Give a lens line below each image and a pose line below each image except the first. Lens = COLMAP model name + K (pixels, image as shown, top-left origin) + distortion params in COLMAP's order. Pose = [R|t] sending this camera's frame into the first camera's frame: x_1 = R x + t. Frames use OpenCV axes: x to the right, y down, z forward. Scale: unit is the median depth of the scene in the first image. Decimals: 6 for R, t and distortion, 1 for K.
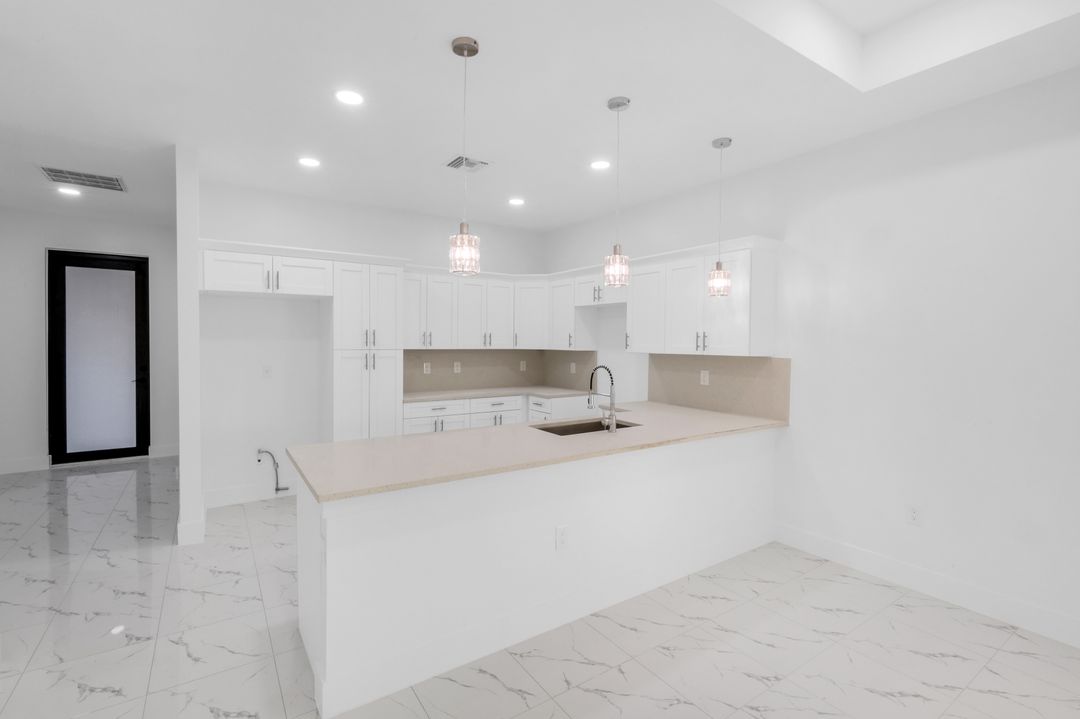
lens RADIAL K [[537.0, 0, 540.0], [0, 537.0, 359.5], [0, 0, 1]] dist [-0.001121, -0.000112]
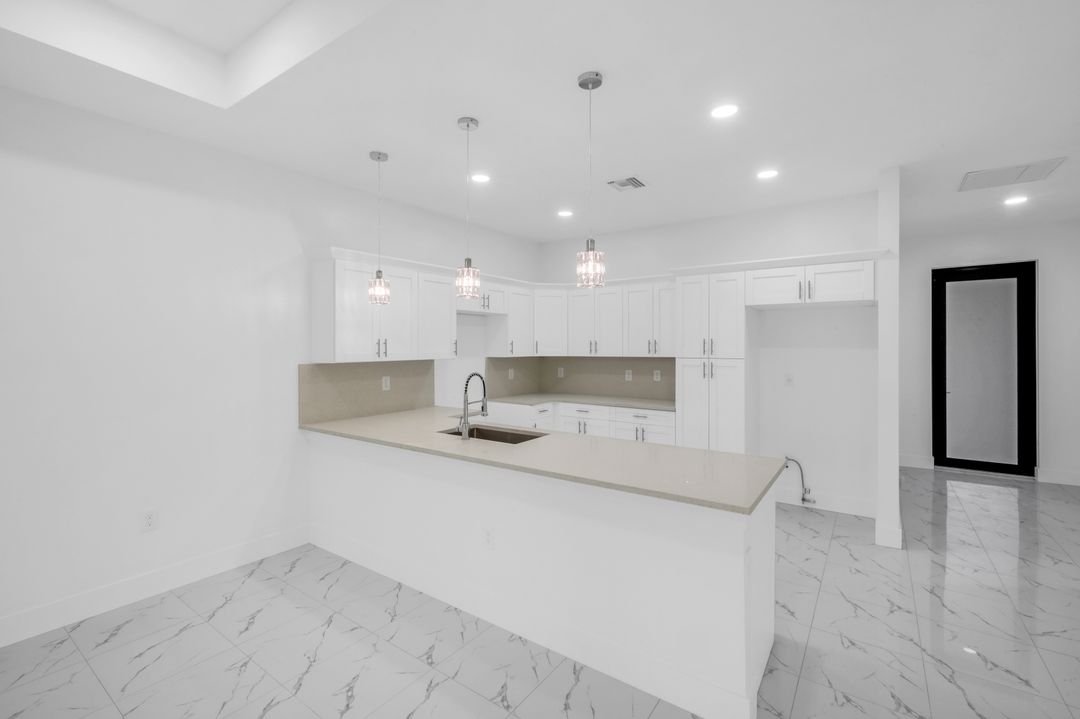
lens RADIAL K [[537.0, 0, 540.0], [0, 537.0, 359.5], [0, 0, 1]] dist [-0.001121, -0.000112]
pose [[0.449361, 0.001194, -0.893350, 0.765672], [-0.017116, 0.999827, -0.007273, -0.005414], [0.893186, 0.018559, 0.449303, 0.443698]]
